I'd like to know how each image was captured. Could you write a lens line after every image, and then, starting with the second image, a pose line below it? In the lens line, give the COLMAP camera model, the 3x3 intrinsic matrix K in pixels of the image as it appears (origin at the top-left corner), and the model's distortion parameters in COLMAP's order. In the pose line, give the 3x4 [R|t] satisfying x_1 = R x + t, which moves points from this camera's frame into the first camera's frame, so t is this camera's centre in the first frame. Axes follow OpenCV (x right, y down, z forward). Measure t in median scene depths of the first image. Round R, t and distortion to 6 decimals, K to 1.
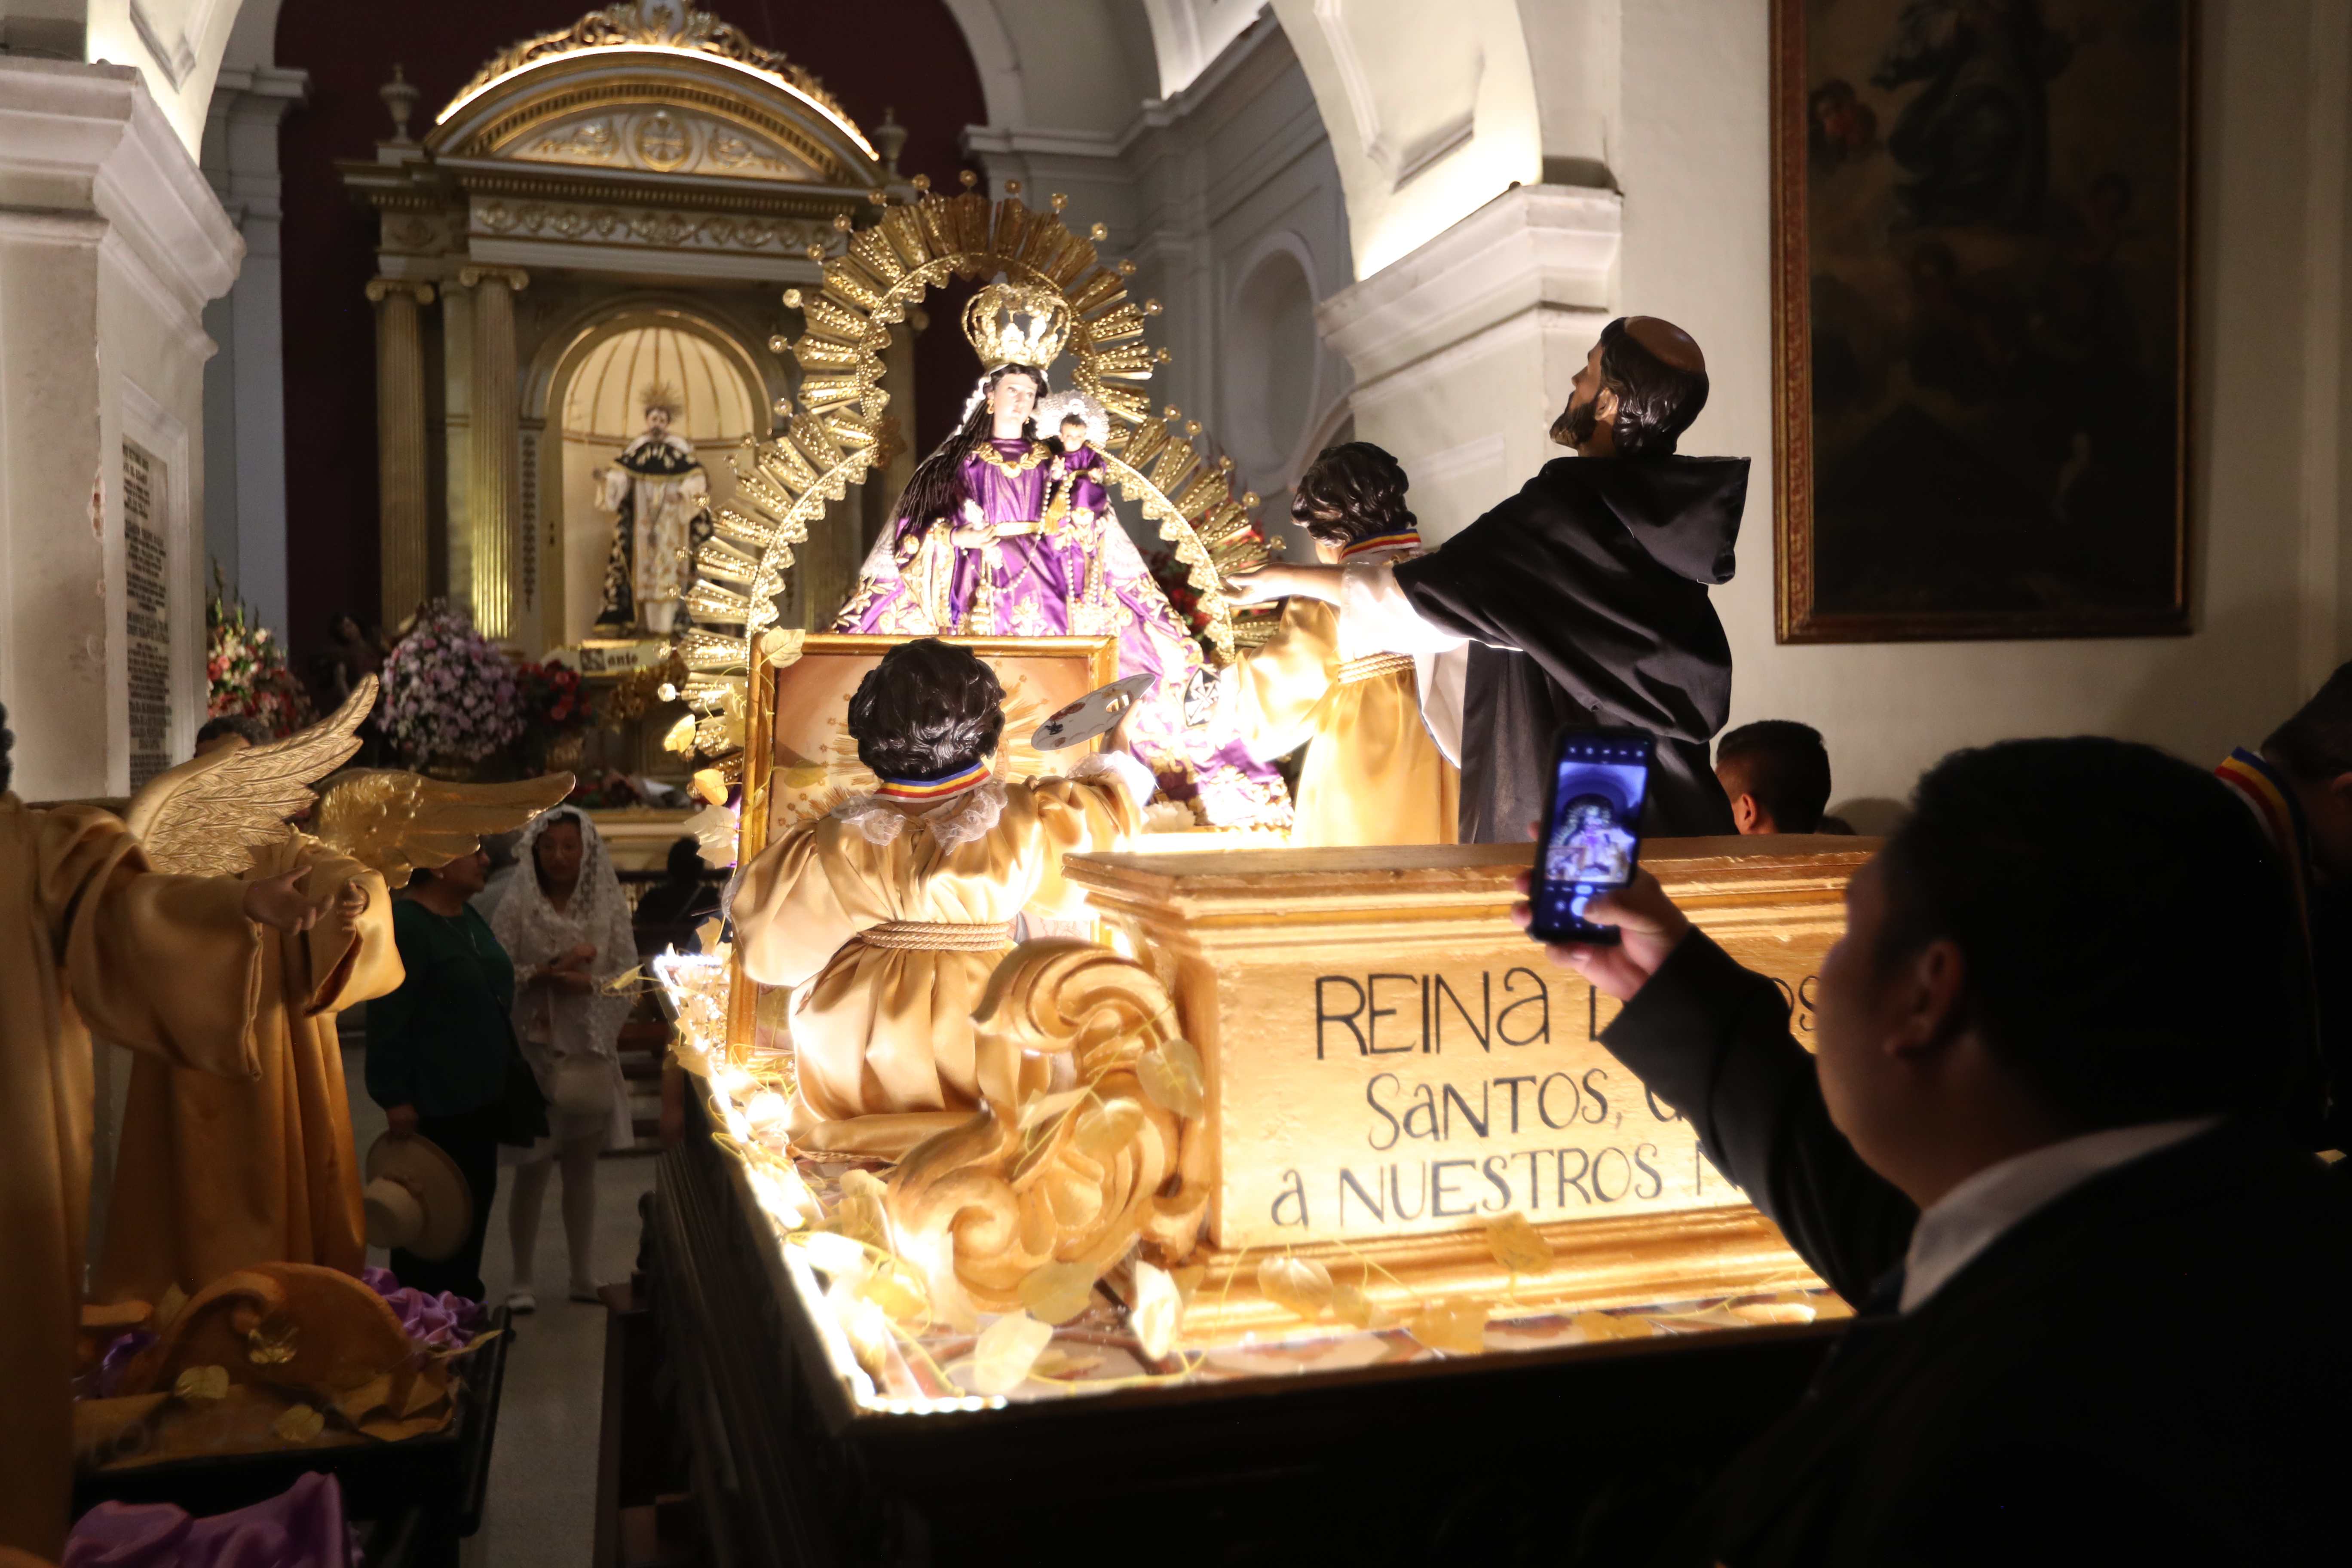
lens RADIAL K [[1969.7, 0, 1175.4], [0, 1969.7, 891.9], [0, 0, 1]] dist [0.001755, 0.074928]
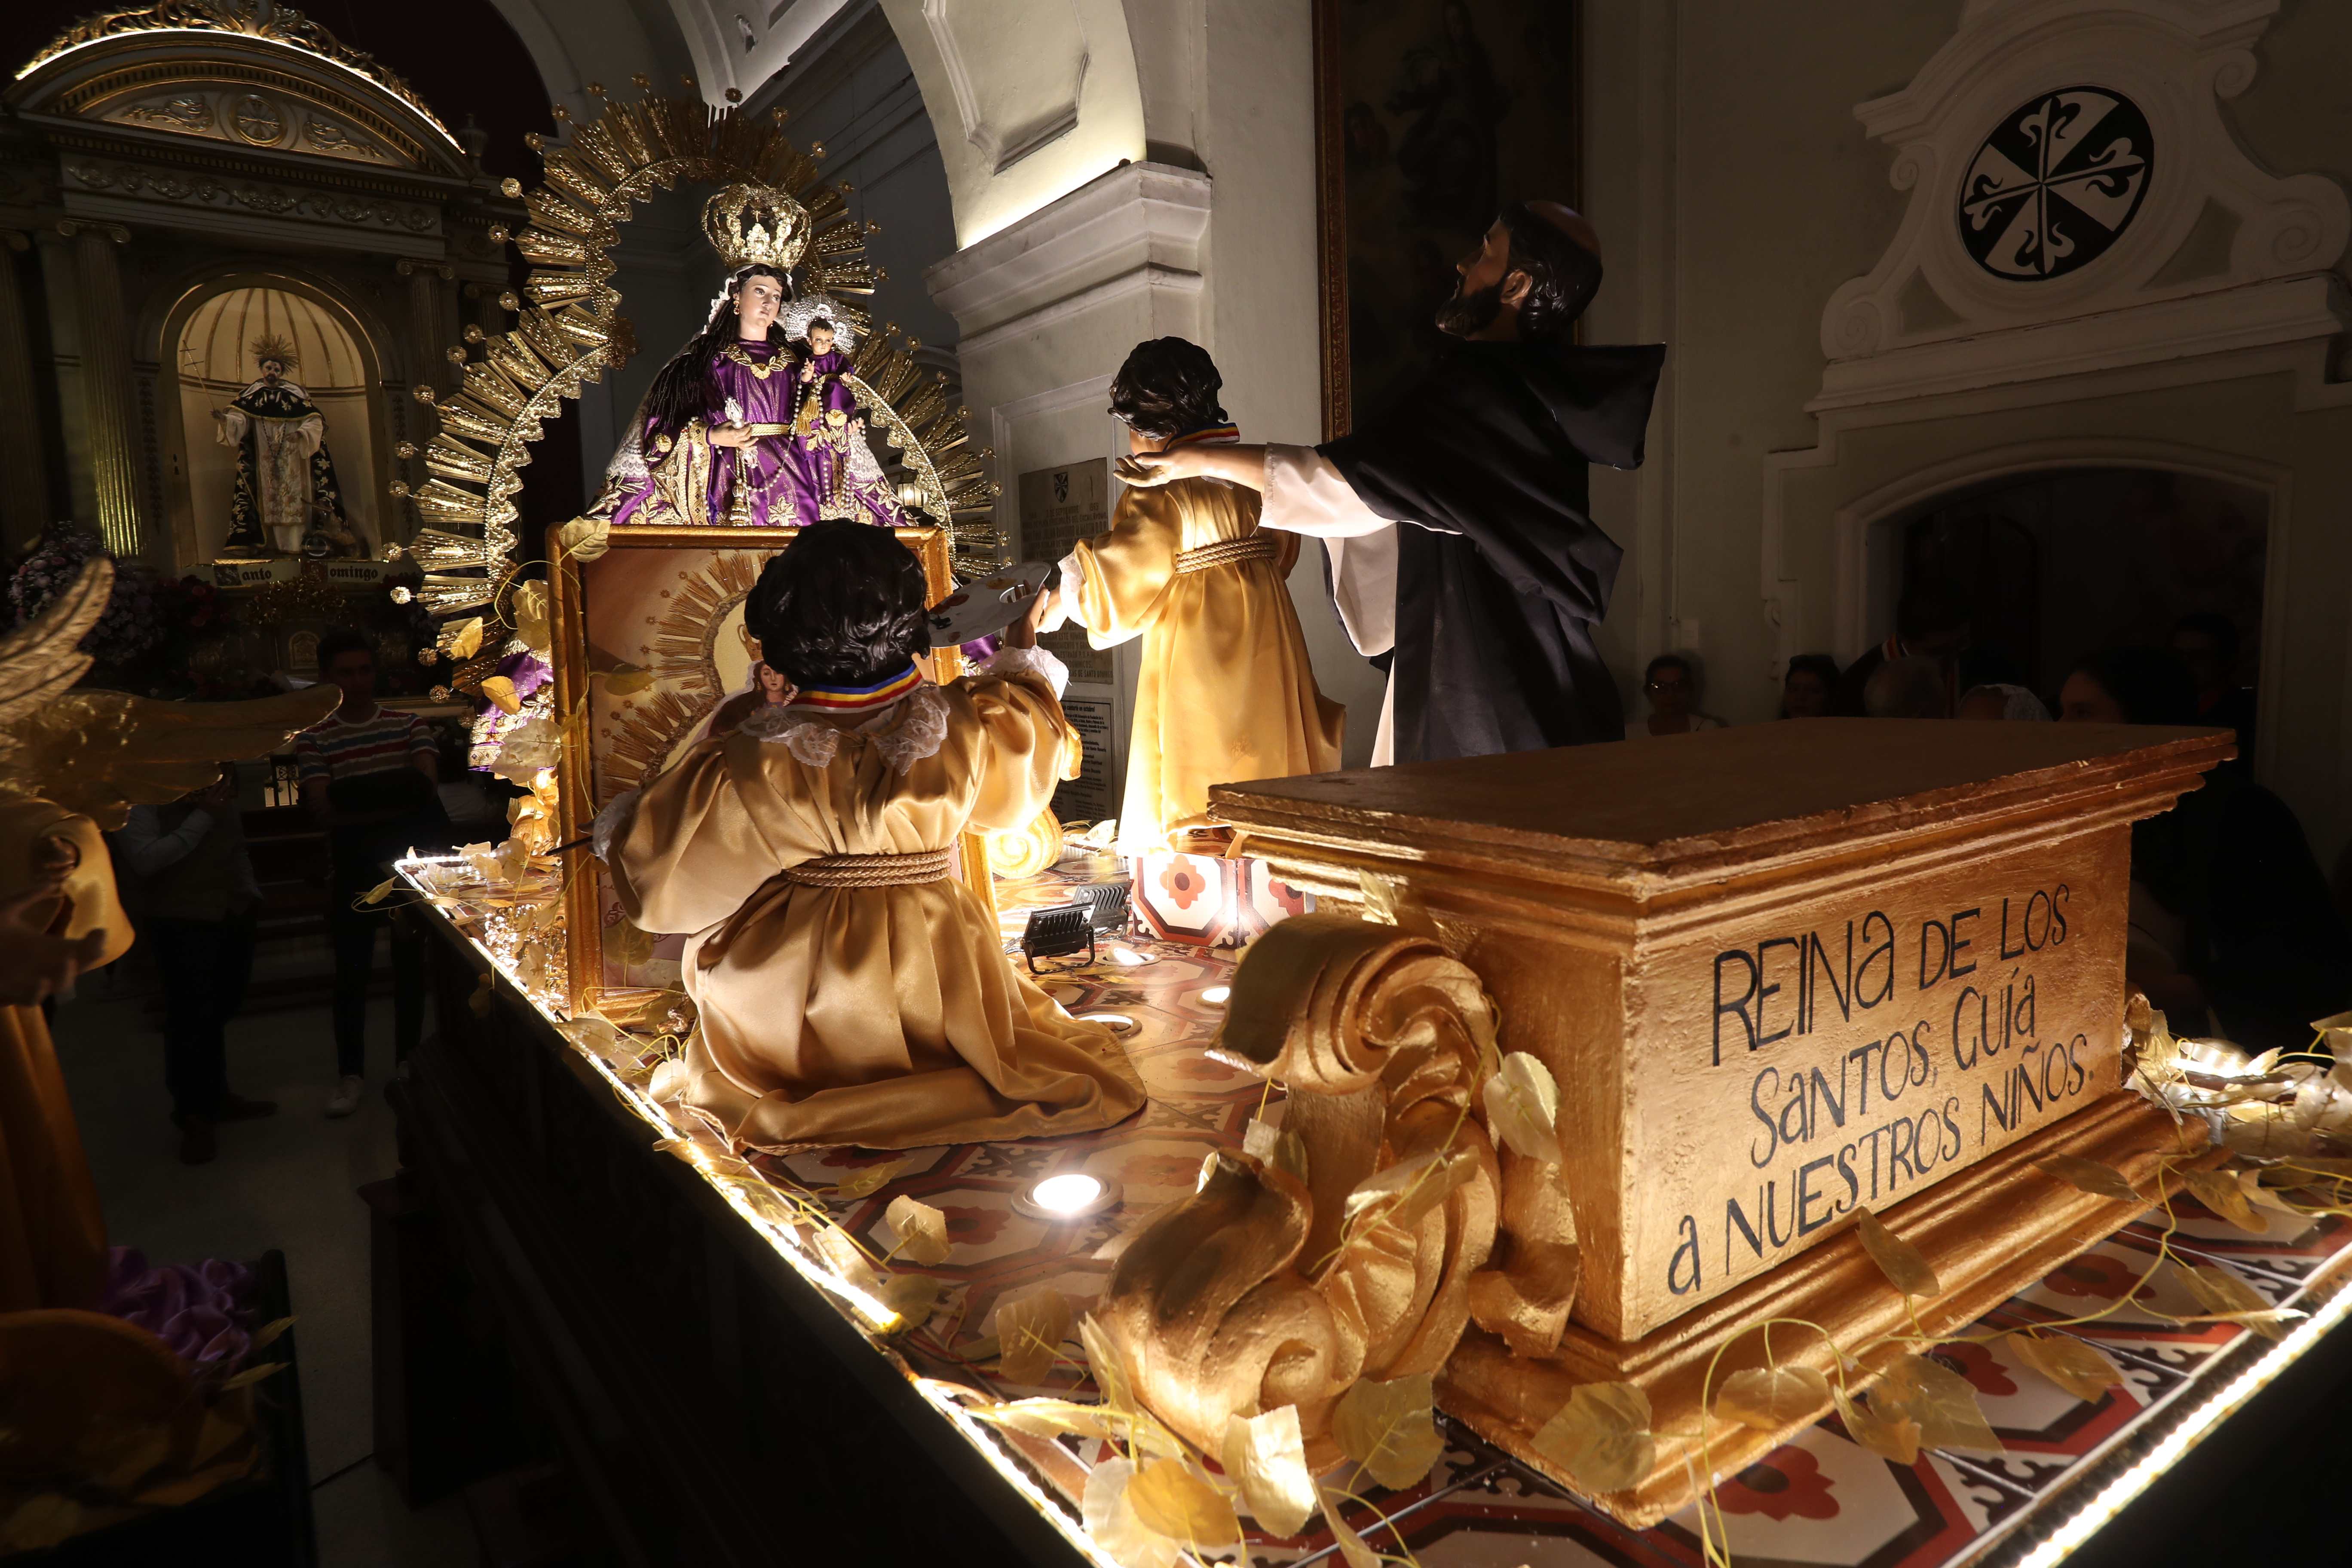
lens RADIAL K [[1384.2, 0, 1170.4], [0, 1384.2, 823.7], [0, 0, 1]] dist [-0.031309, 0.037216]
pose [[0.950689, -0.063019, 0.303674, -0.109865], [0.043518, 0.996557, 0.070569, -0.020317], [-0.307076, -0.053874, 0.950159, 0.233408]]
